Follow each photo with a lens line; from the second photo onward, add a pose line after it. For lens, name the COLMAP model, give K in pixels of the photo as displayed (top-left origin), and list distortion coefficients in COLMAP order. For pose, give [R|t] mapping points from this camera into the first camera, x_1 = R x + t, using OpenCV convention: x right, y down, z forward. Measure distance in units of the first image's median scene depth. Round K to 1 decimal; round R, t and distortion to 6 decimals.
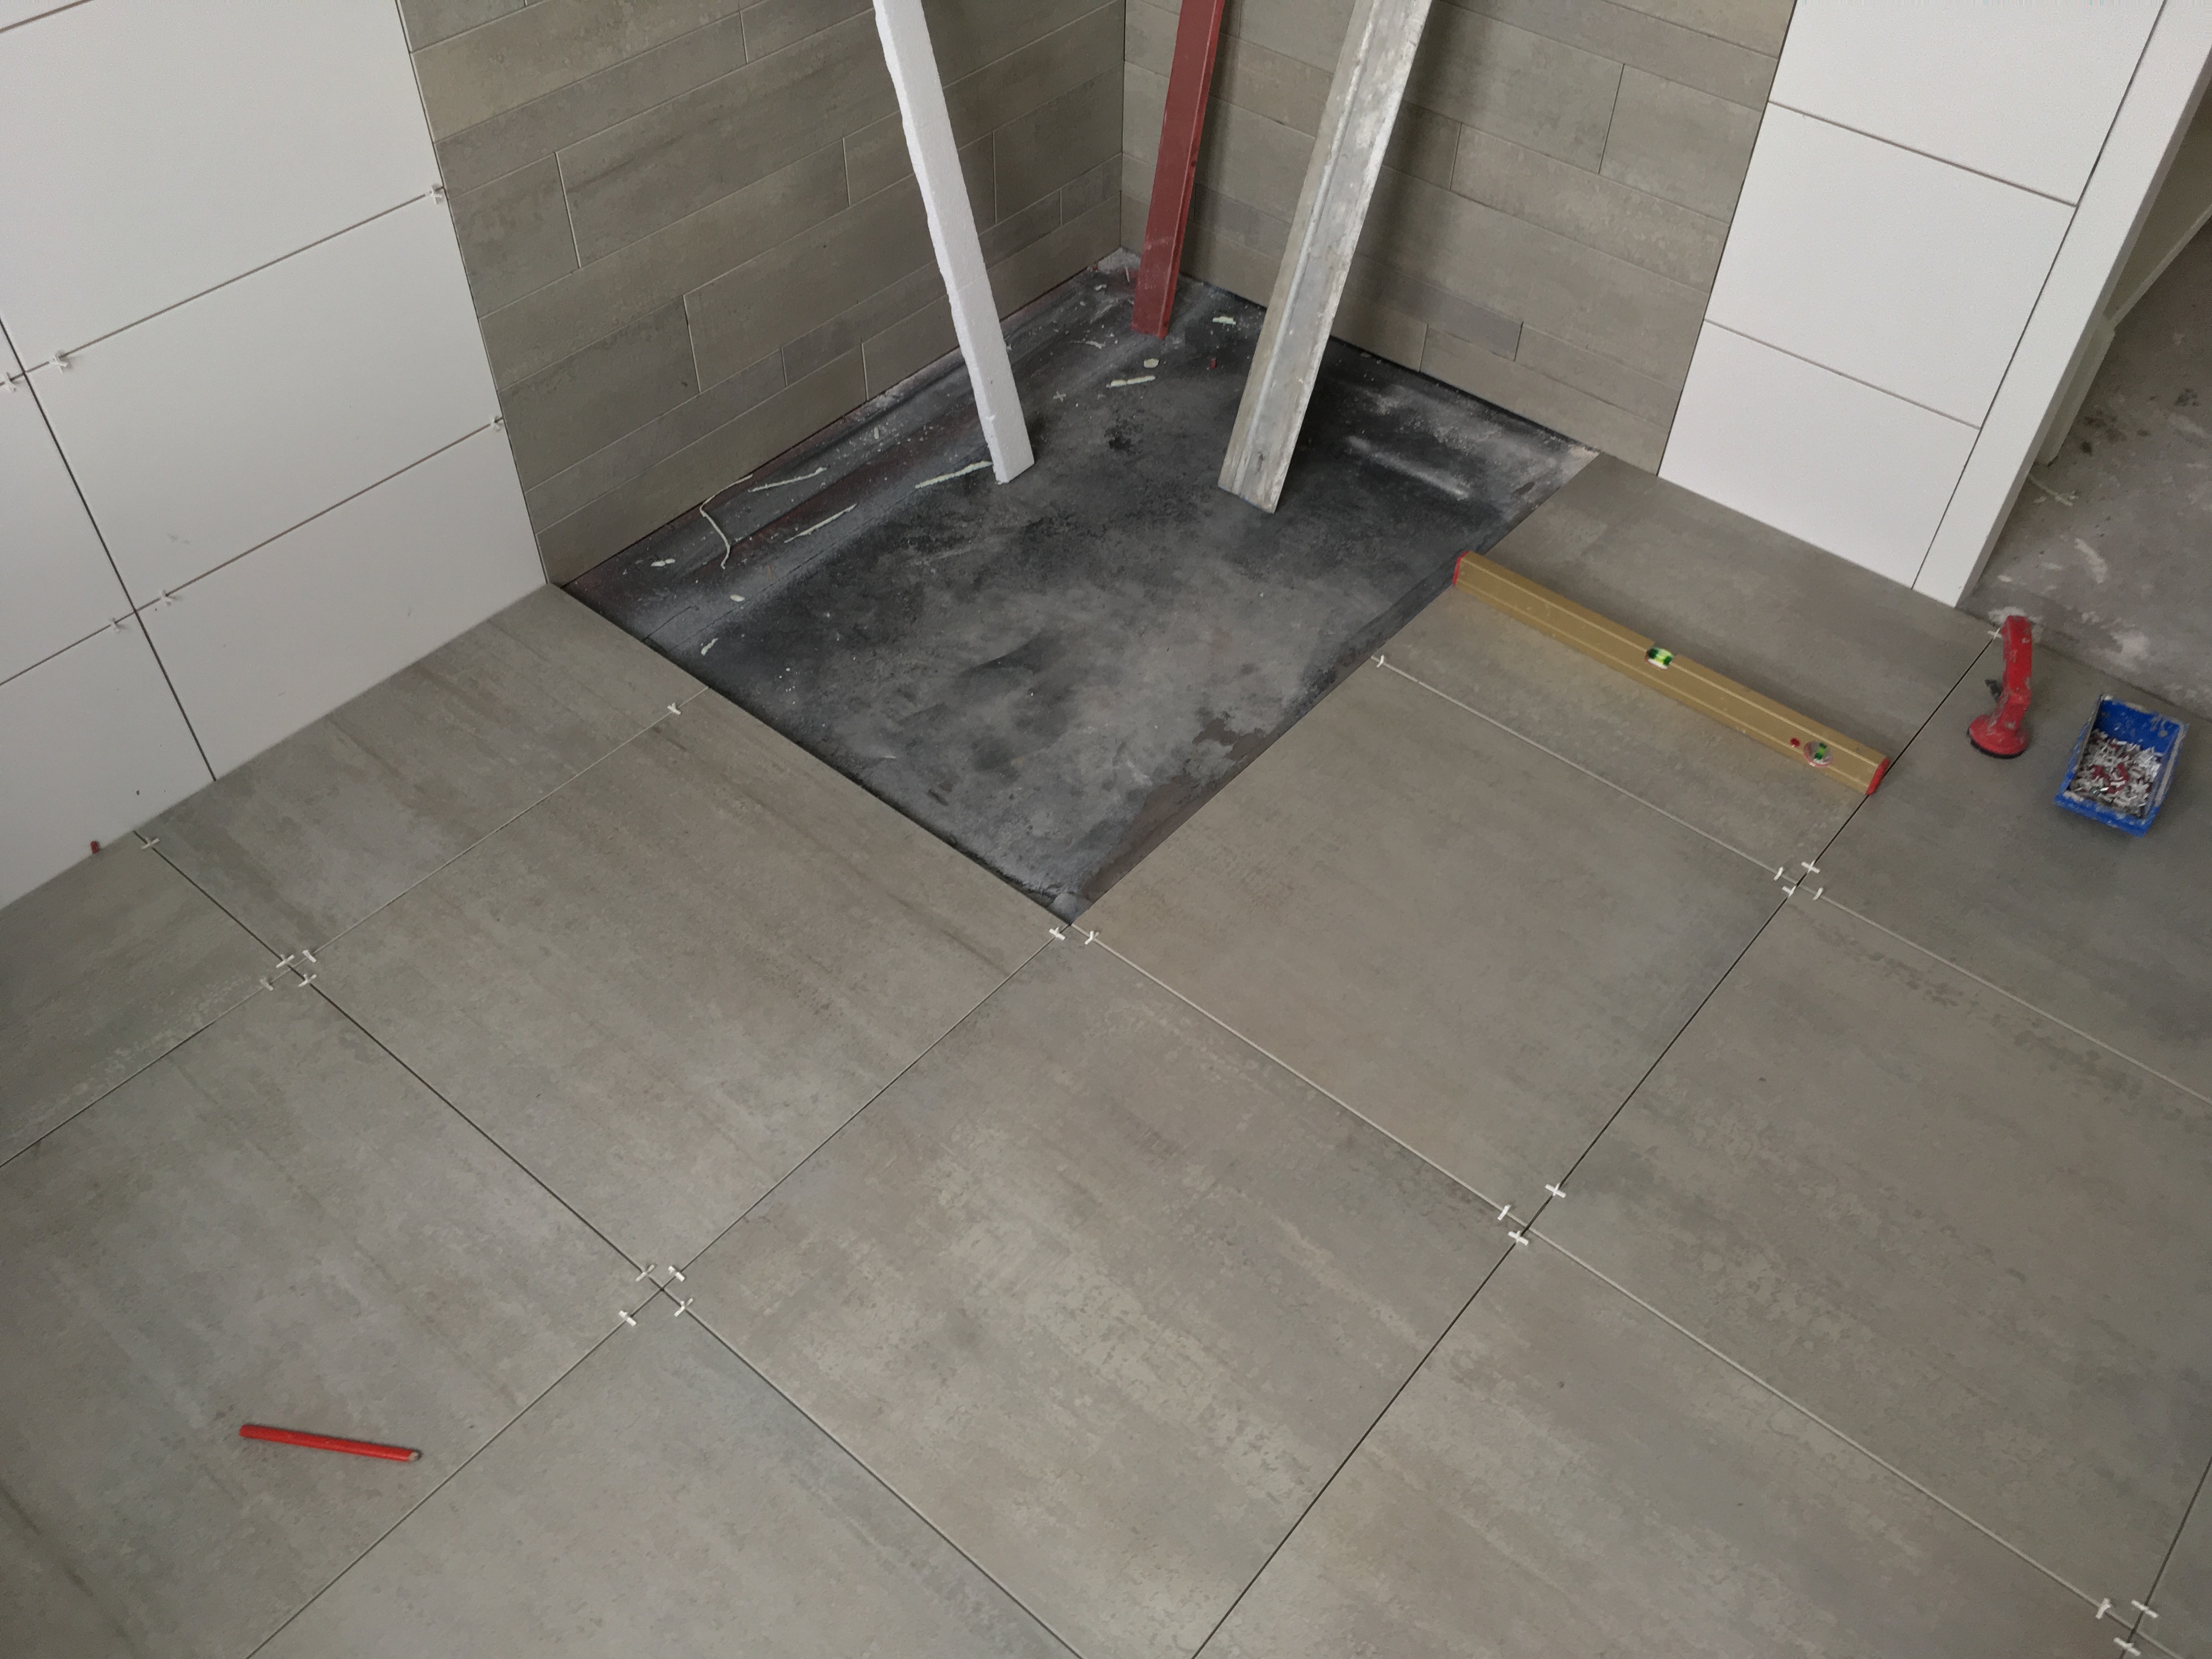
lens RADIAL K [[1880.1, 0, 1104.8], [0, 1880.1, 840.5], [0, 0, 1]] dist [0.079829, -0.096661]
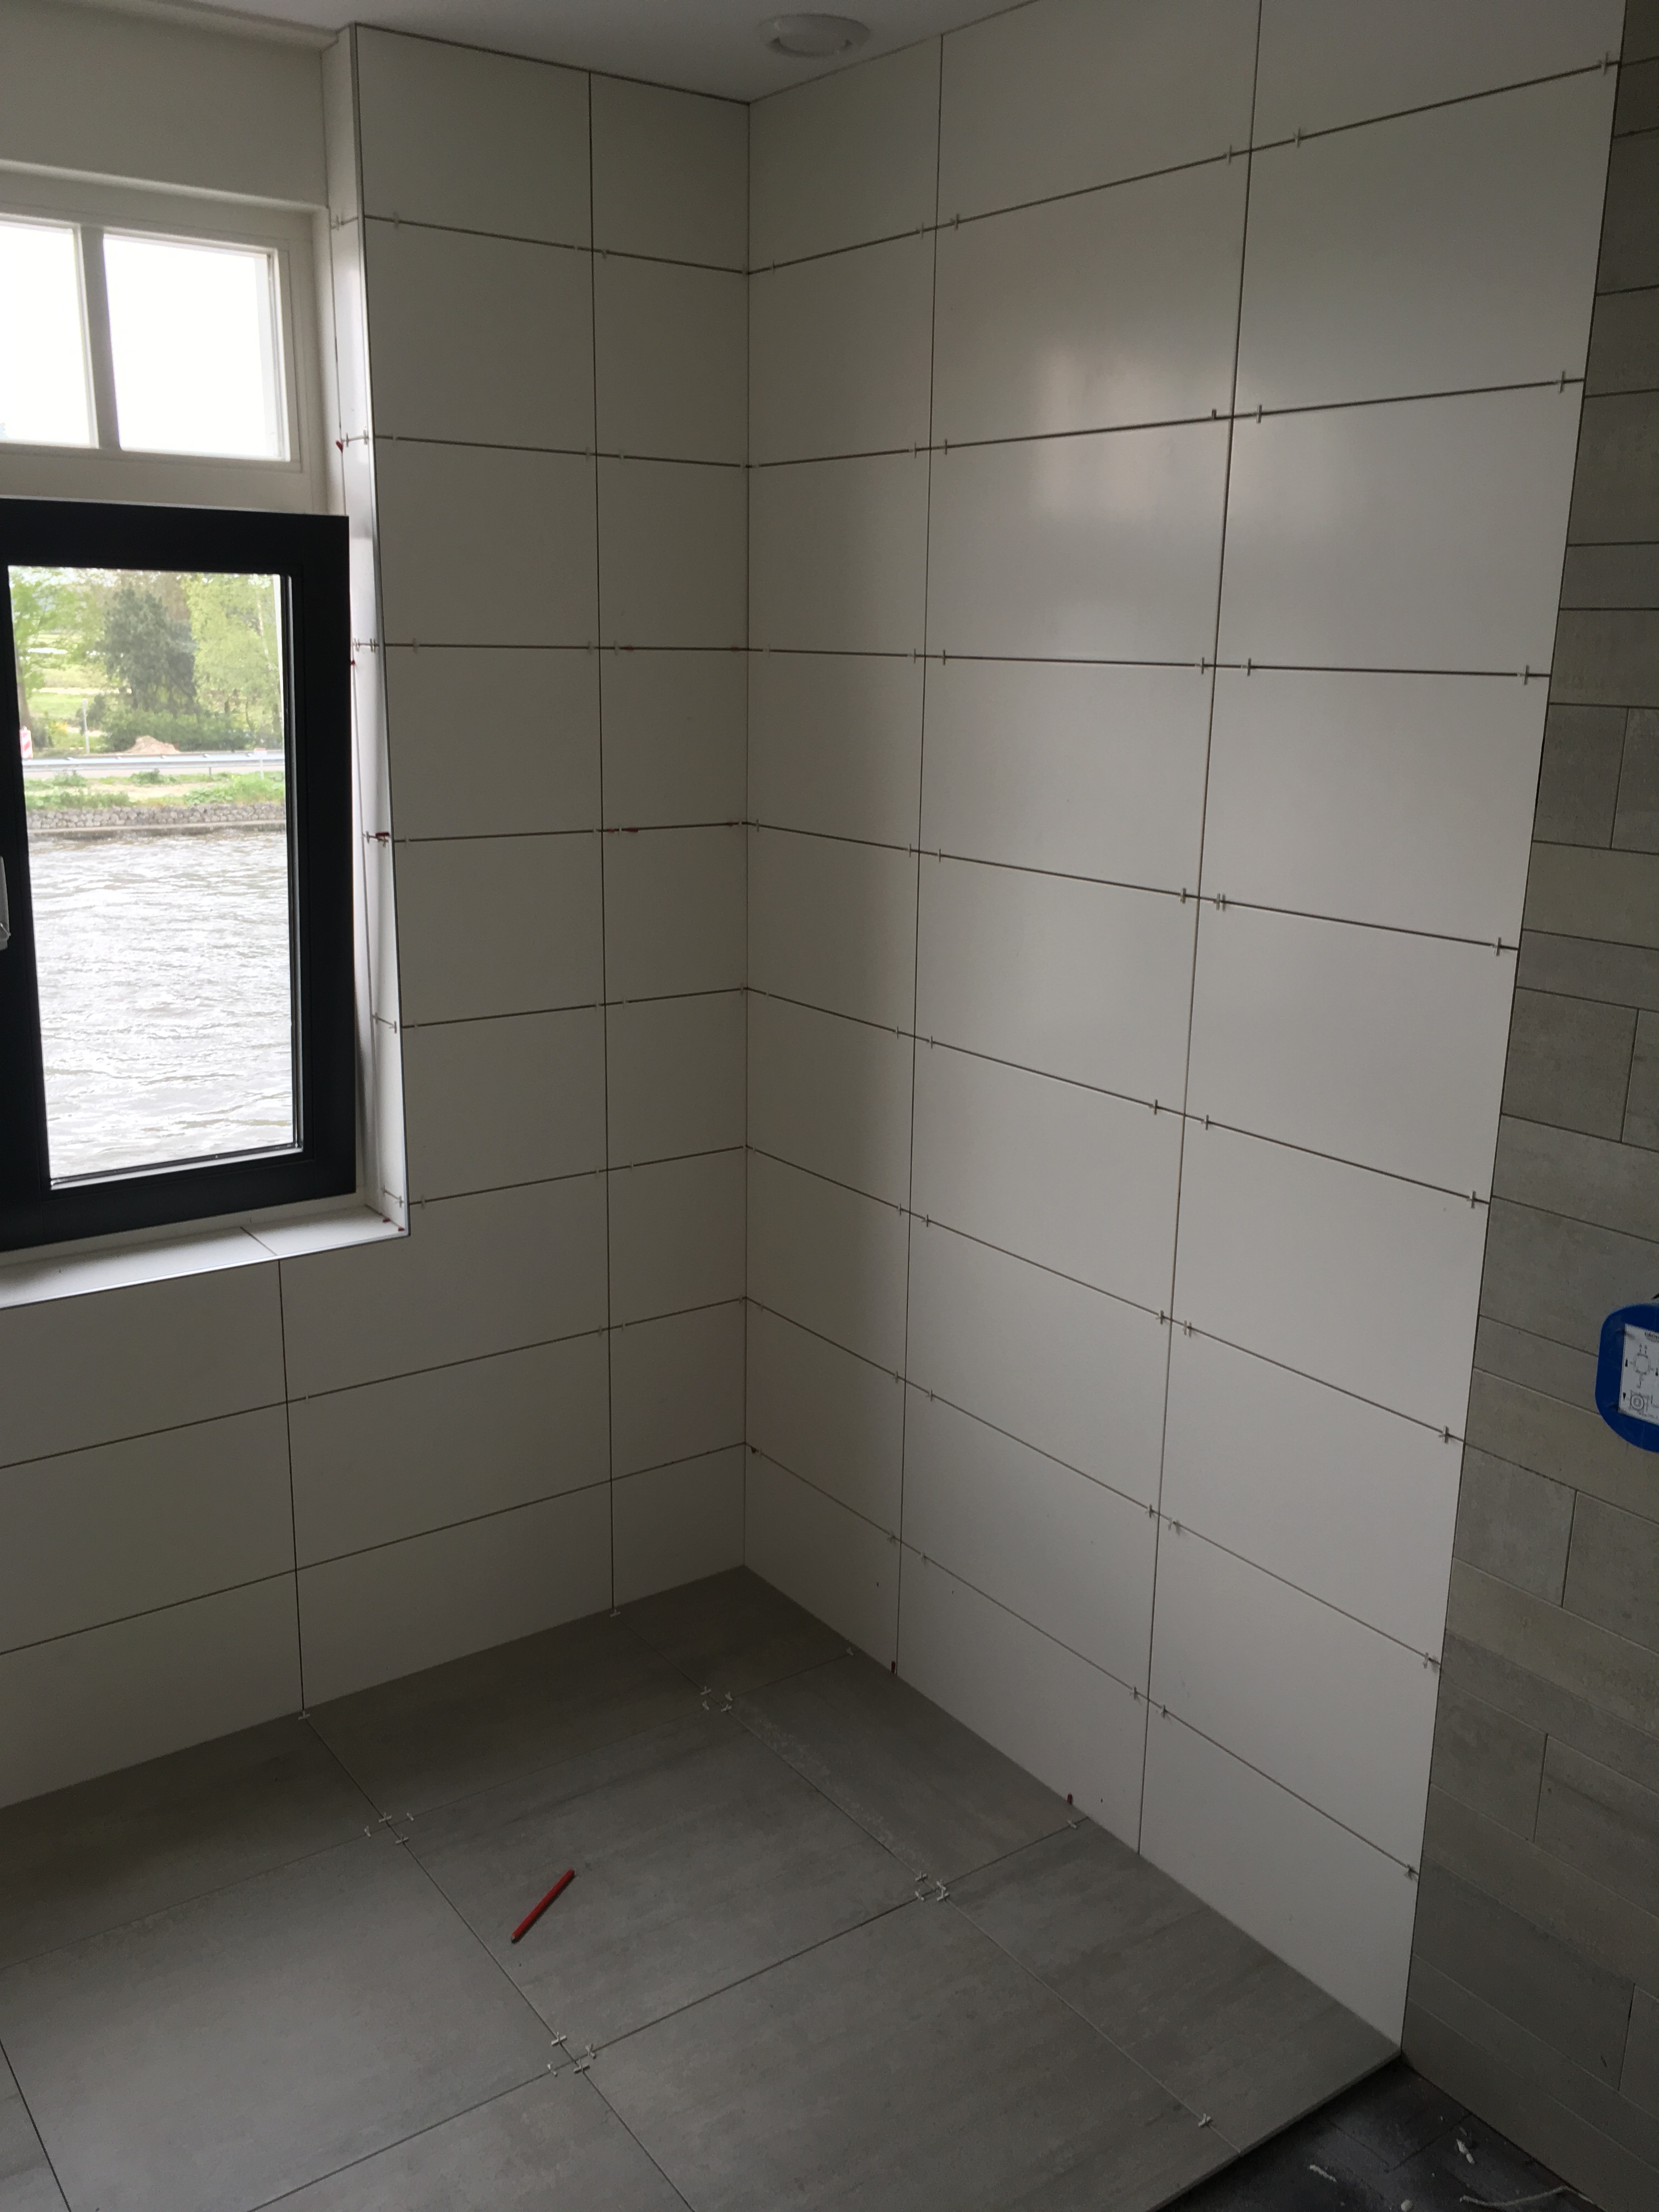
lens RADIAL K [[1880.1, 0, 802.7], [0, 1880.1, 1105.7], [0, 0, 1]] dist [0.079829, -0.096661]
pose [[-0.255973, 0.217404, -0.941920, 0.682878], [-0.724116, 0.602395, 0.335821, -0.596485], [0.640417, 0.768021, 0.003229, 0.459609]]
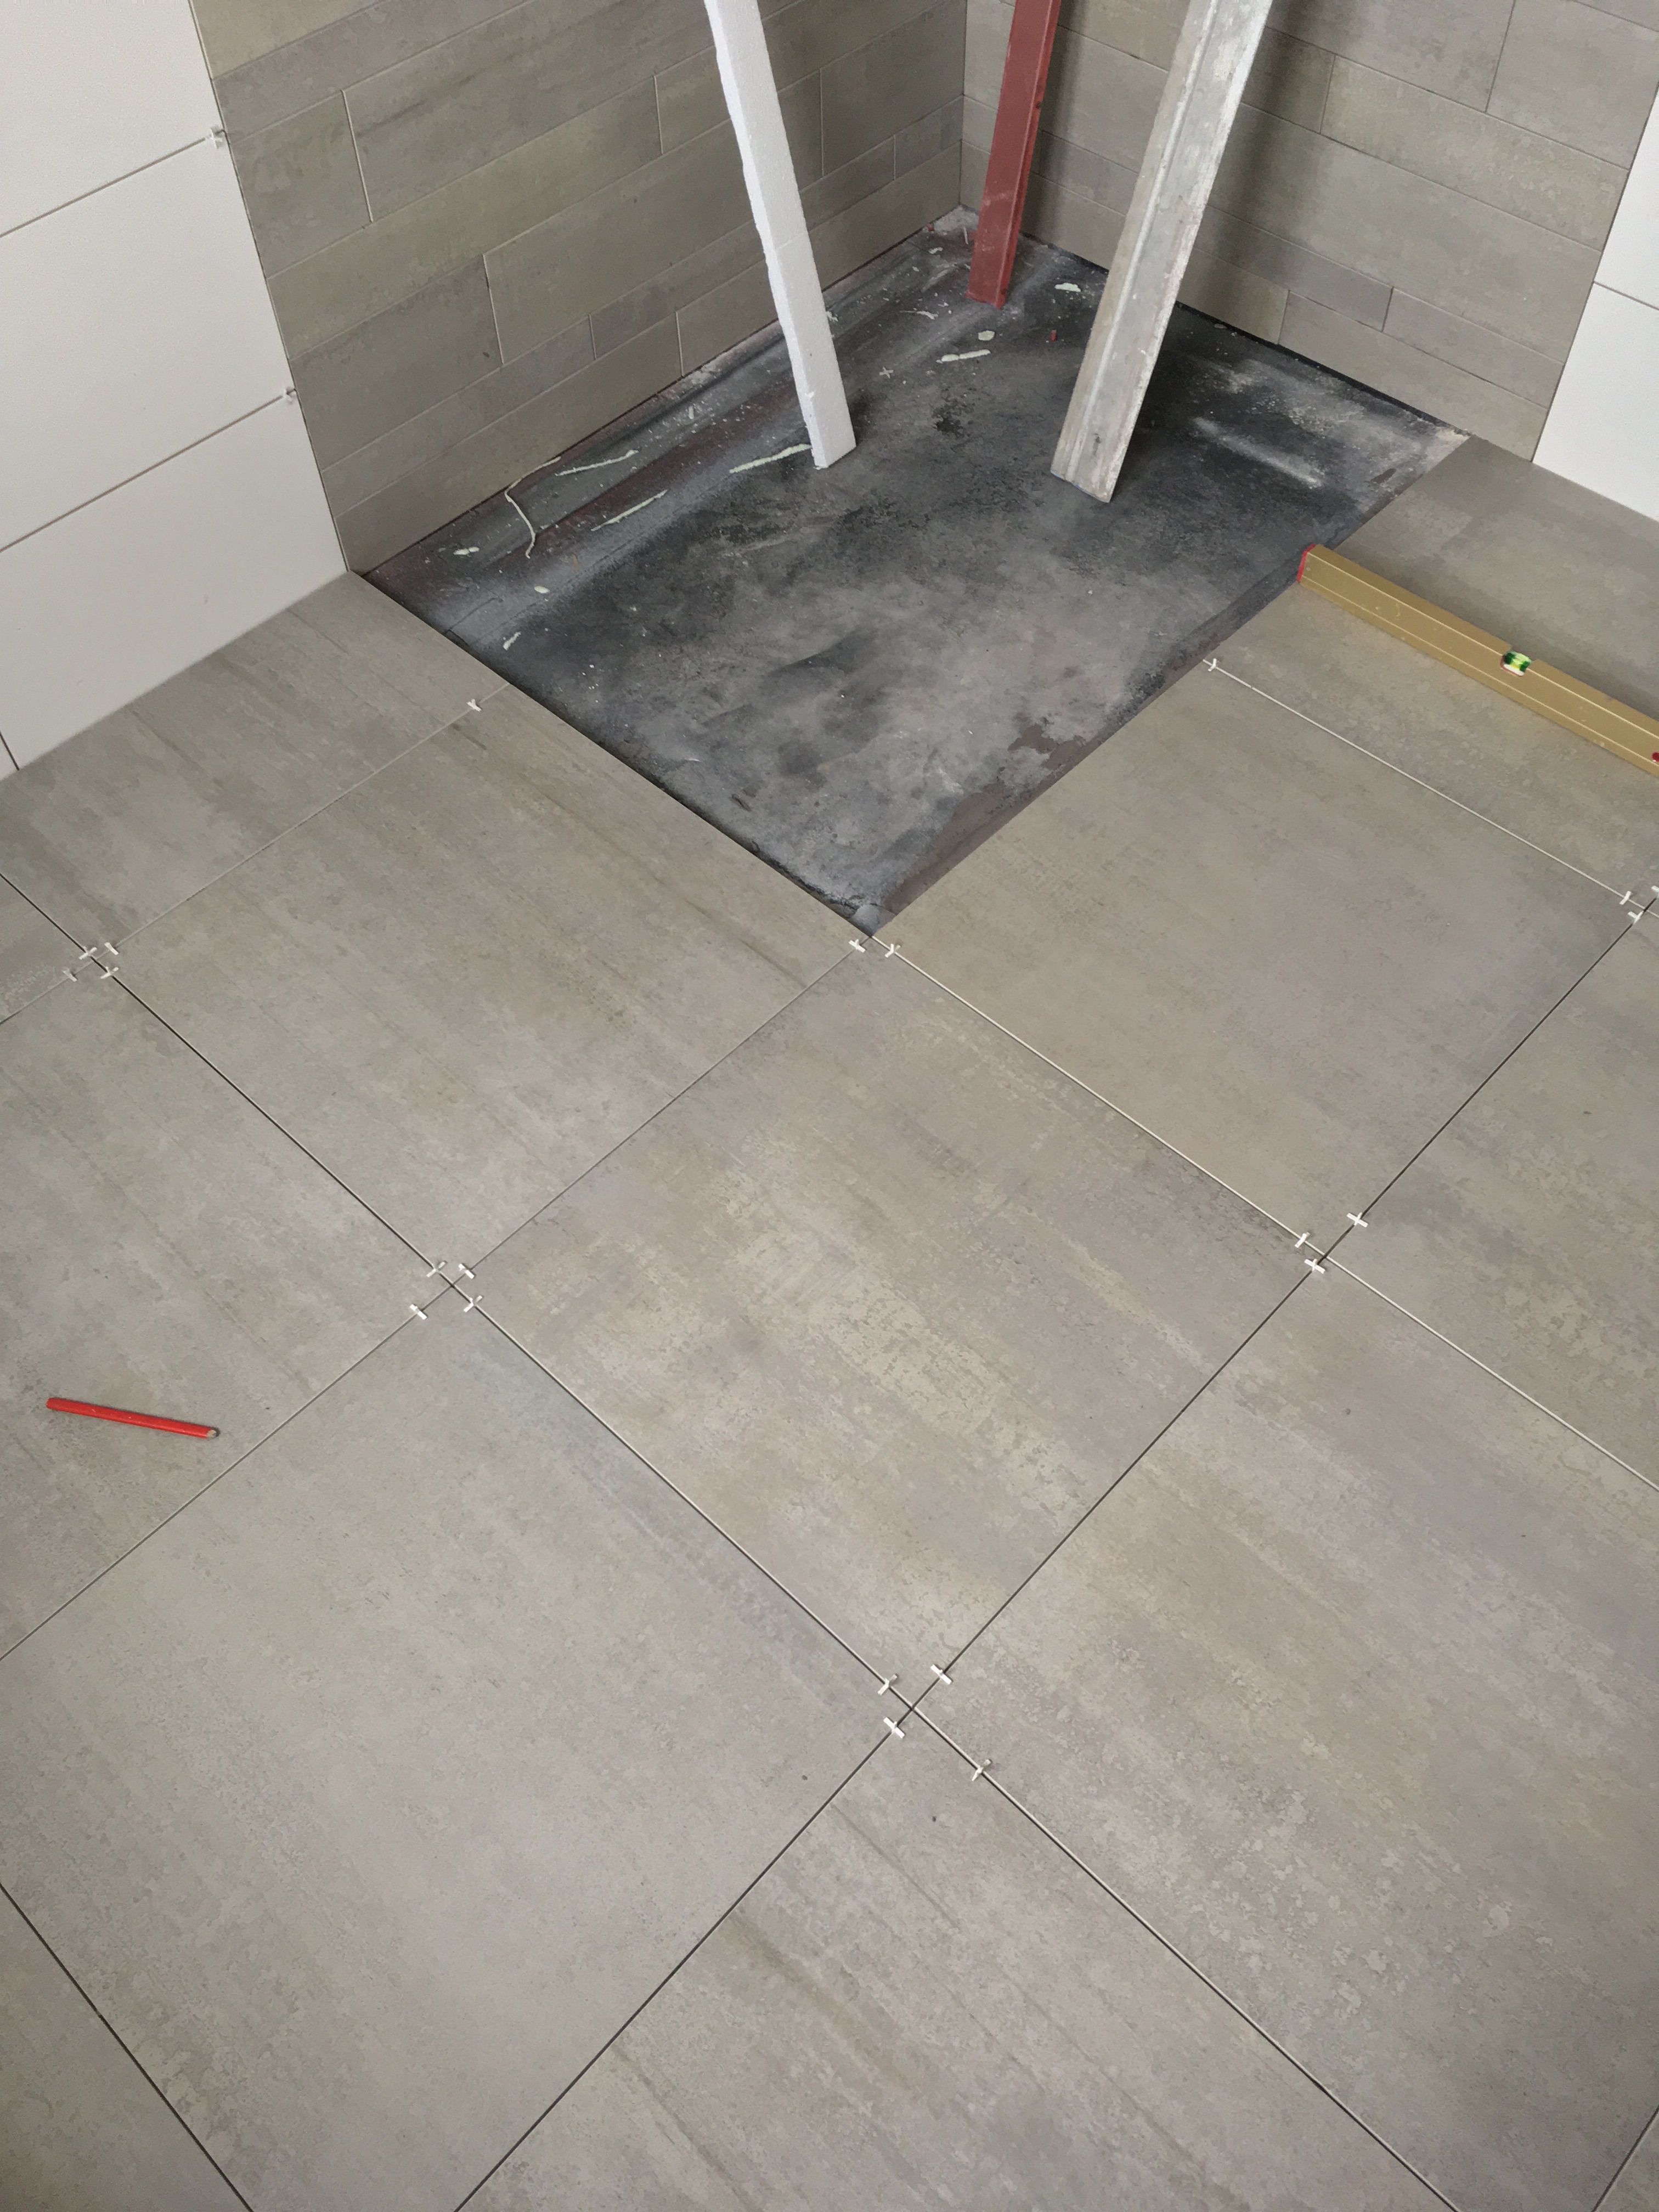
lens RADIAL K [[1880.1, 0, 824.4], [0, 1880.1, 1119.1], [0, 0, 1]] dist [0.079829, -0.096661]
pose [[0.997411, 0.029167, -0.065731, 0.022753], [-0.020157, 0.990804, 0.133793, 0.007707], [0.069029, -0.132121, 0.988827, 0.022326]]
